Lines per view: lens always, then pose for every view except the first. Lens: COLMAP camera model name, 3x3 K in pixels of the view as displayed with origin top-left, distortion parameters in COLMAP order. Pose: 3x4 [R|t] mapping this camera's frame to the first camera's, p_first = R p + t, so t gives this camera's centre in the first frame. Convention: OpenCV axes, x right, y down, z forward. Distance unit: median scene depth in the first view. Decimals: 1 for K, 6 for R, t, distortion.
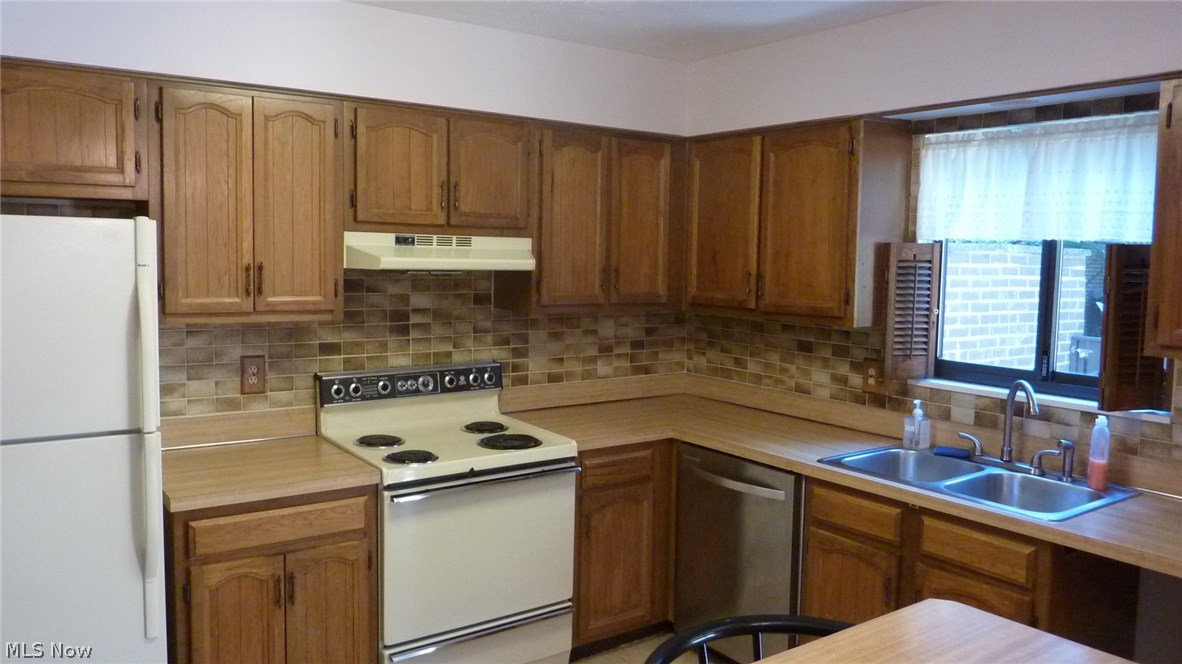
lens RADIAL K [[893.5, 0, 591.0], [0, 893.5, 332.0], [0, 0, 1]] dist [0.000422, -0.043287]
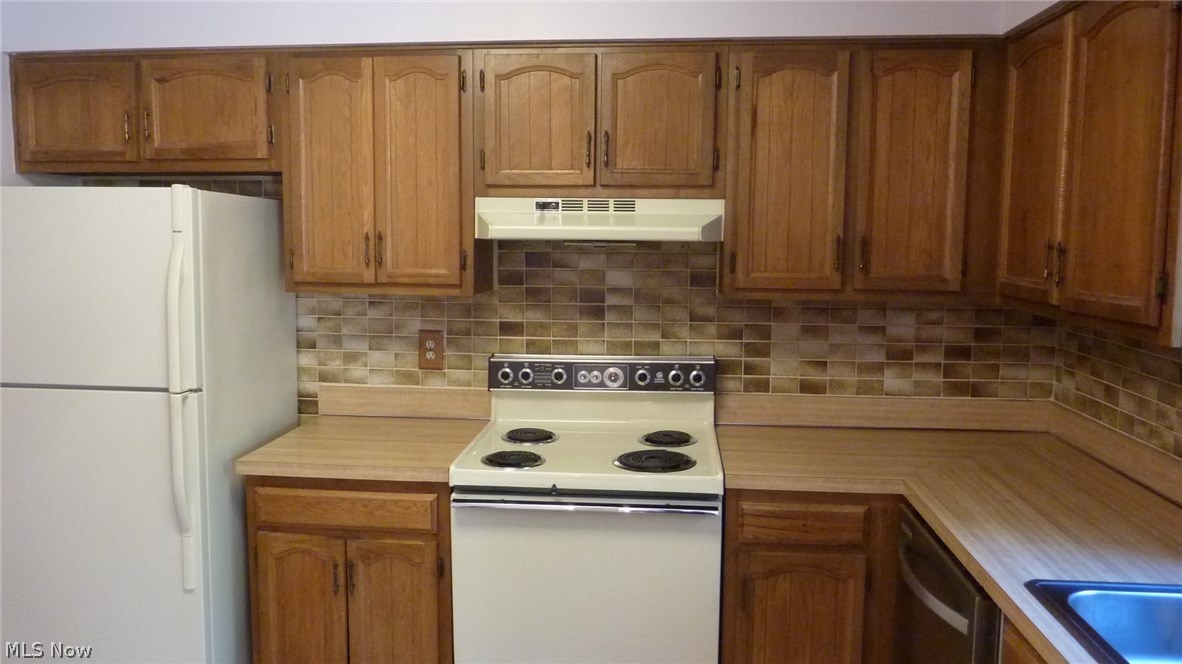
lens RADIAL K [[893.5, 0, 591.0], [0, 893.5, 332.0], [0, 0, 1]] dist [0.000422, -0.043287]
pose [[0.743581, 0.062492, -0.665720, 0.365125], [-0.052040, 0.998012, 0.035557, -0.013713], [0.666618, 0.008204, 0.745354, 0.364541]]
